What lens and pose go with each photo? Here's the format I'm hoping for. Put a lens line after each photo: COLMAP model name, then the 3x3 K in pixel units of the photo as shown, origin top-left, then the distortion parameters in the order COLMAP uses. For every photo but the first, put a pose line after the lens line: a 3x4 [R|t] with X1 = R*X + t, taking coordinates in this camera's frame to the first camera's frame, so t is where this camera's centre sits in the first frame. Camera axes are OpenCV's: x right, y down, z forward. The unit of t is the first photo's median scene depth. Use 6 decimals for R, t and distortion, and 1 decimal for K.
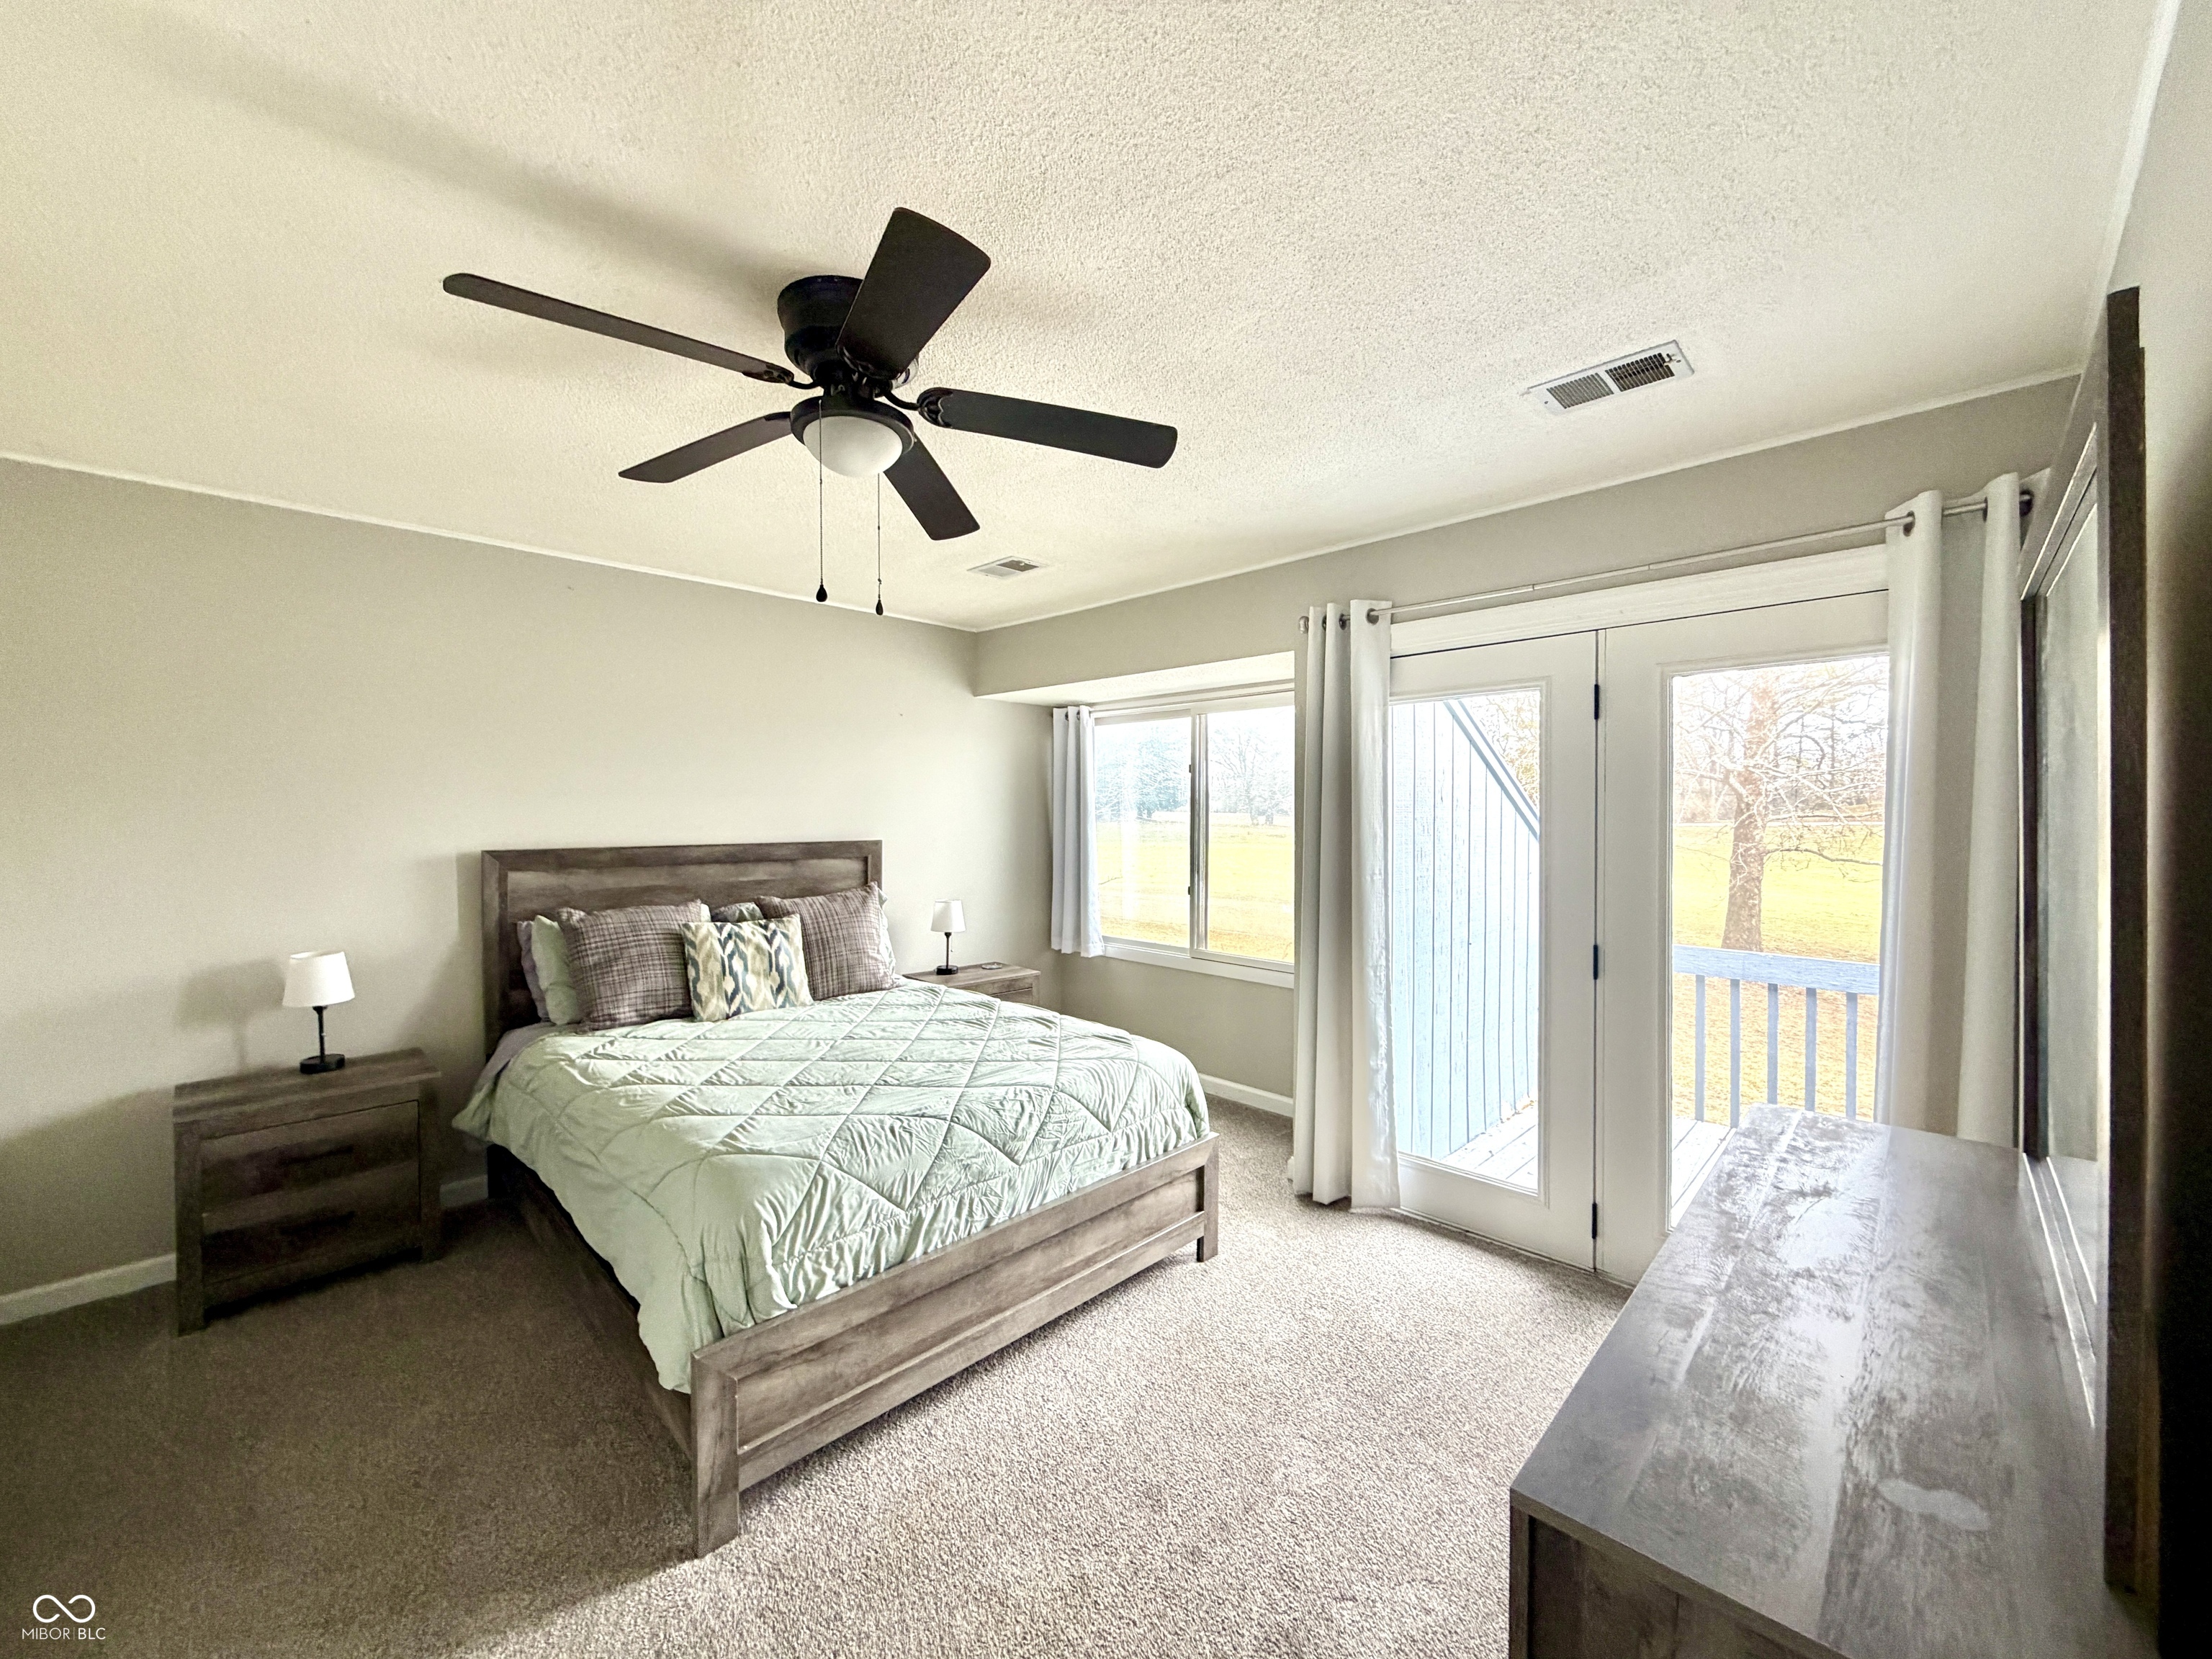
lens RADIAL K [[878.3, 0, 1099.4], [0, 878.3, 820.5], [0, 0, 1]] dist [0.001032, -0.000608]
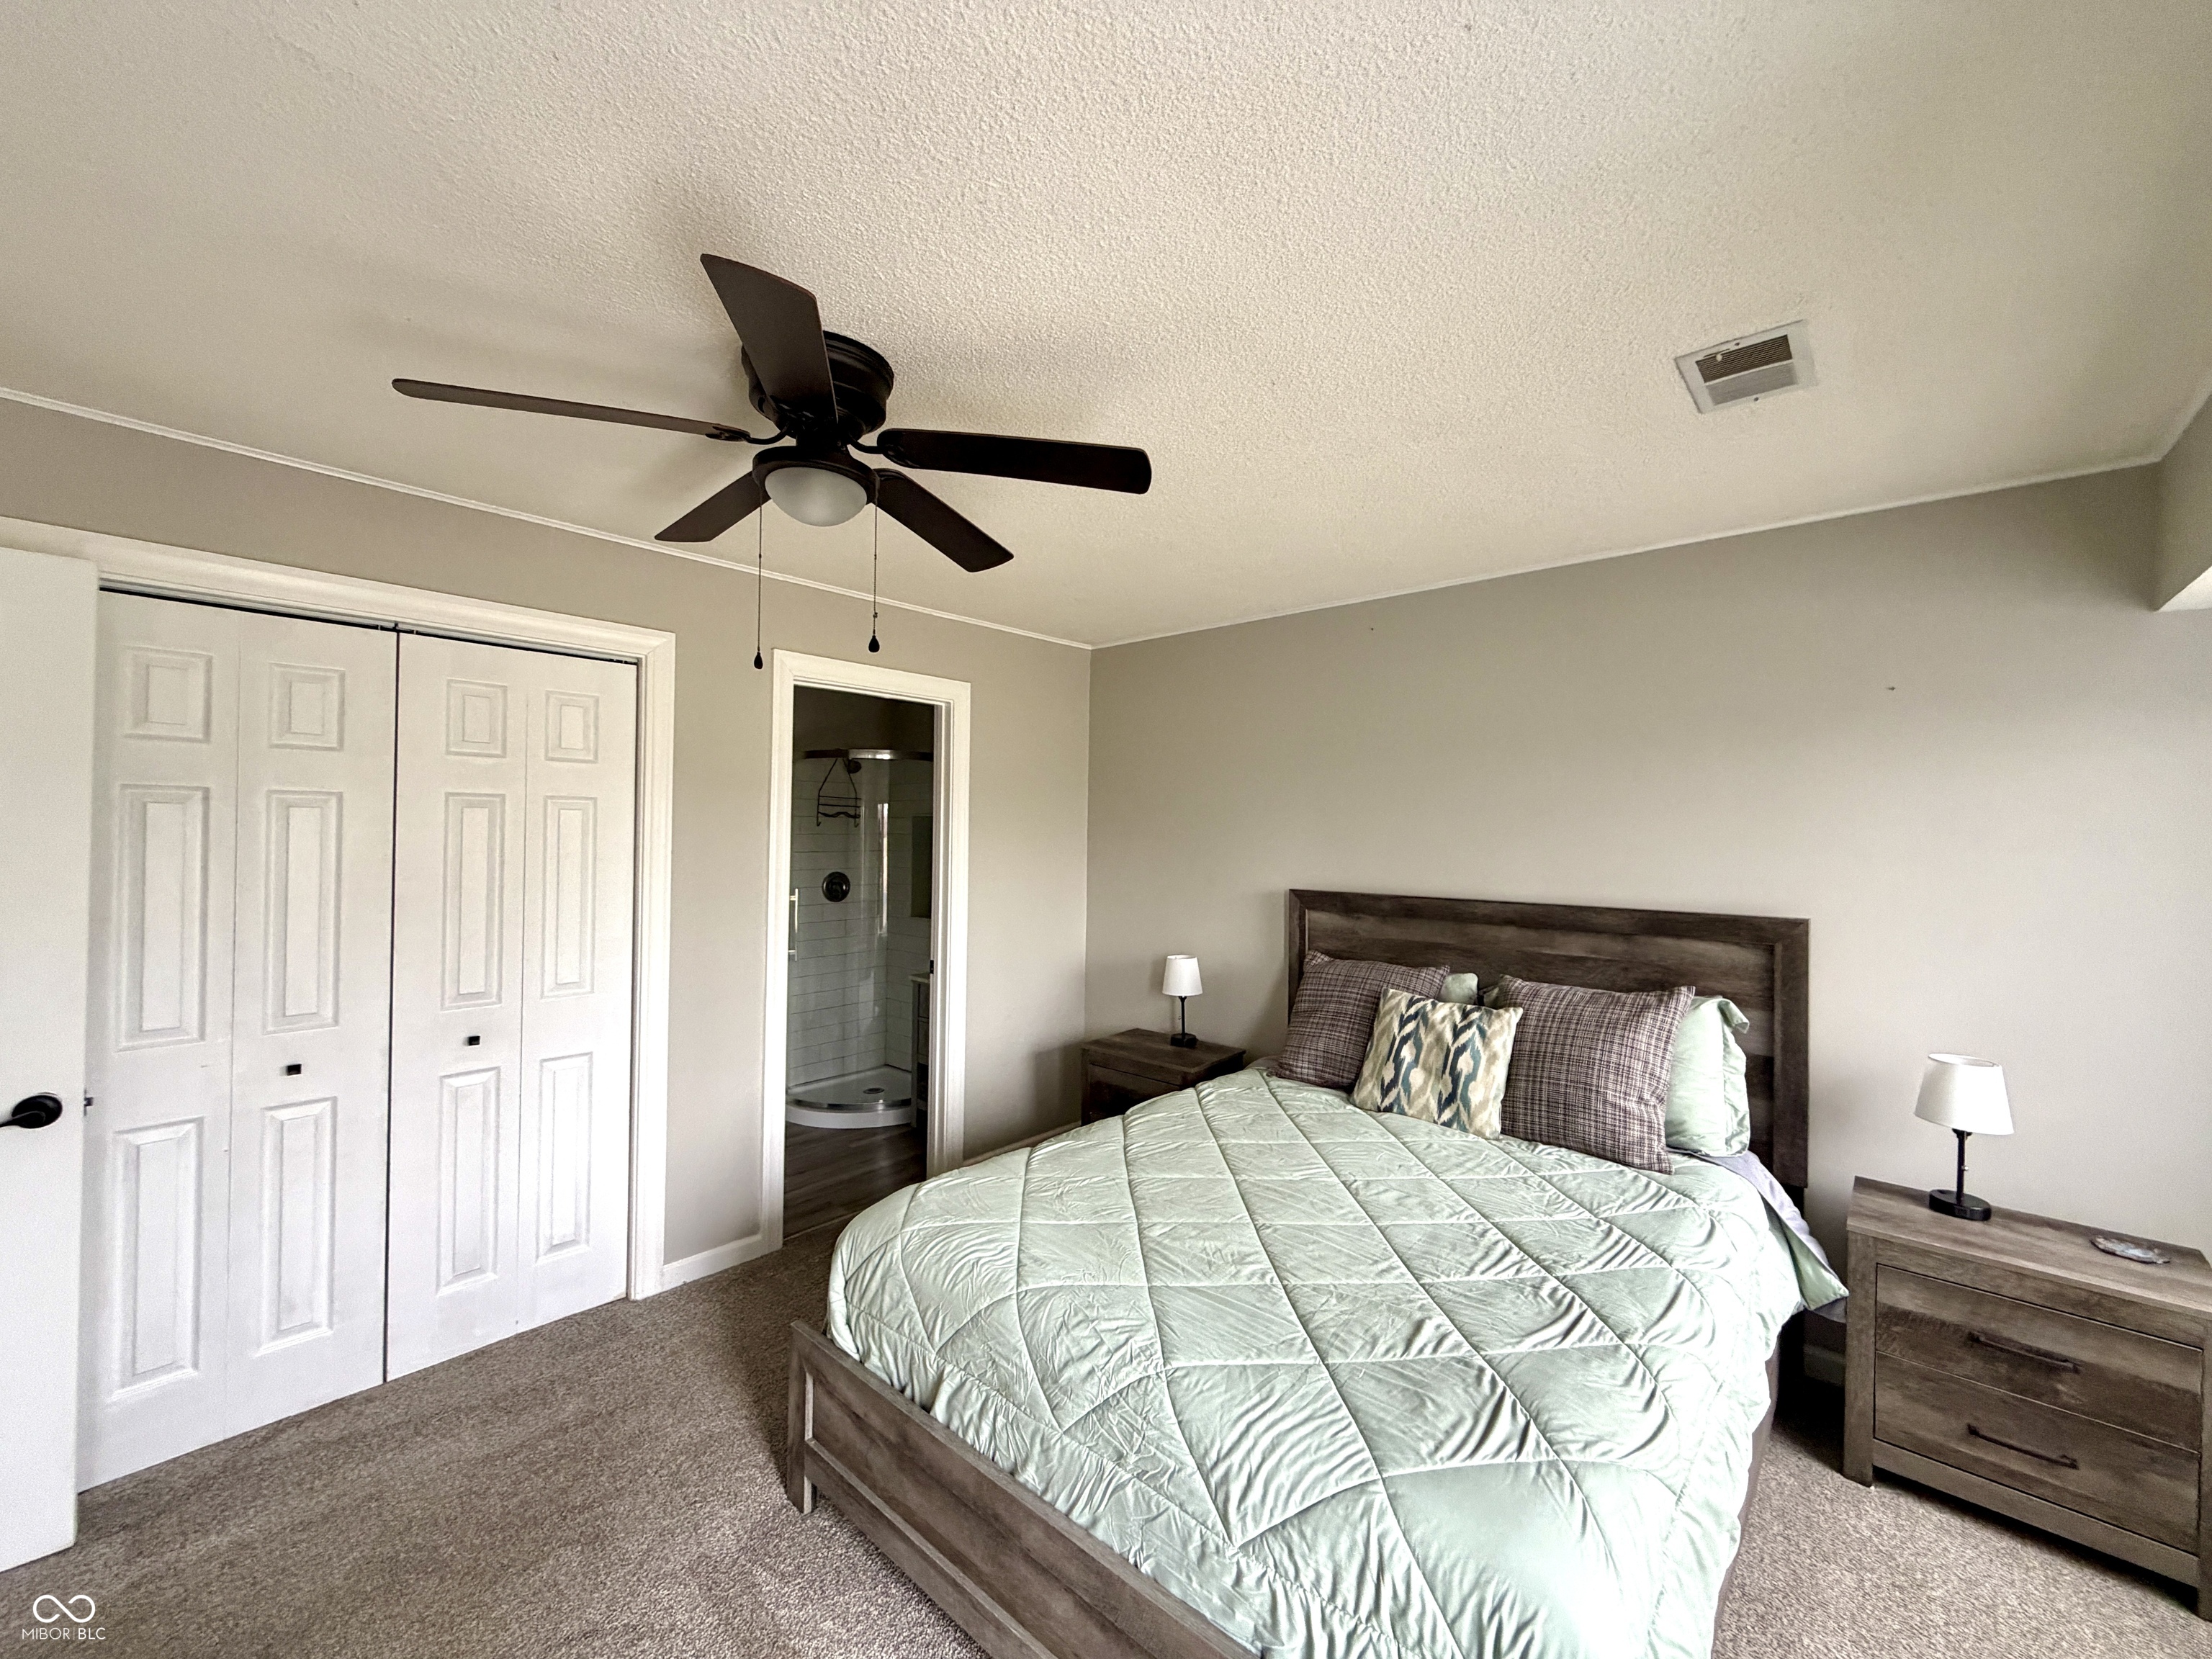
lens RADIAL K [[878.3, 0, 1100.1], [0, 878.3, 829.5], [0, 0, 1]] dist [0.001032, -0.000608]
pose [[0.057025, -0.002147, -0.998370, 0.374628], [-0.020781, 0.999778, -0.003337, -0.030640], [0.998156, 0.020938, 0.056968, 0.667363]]
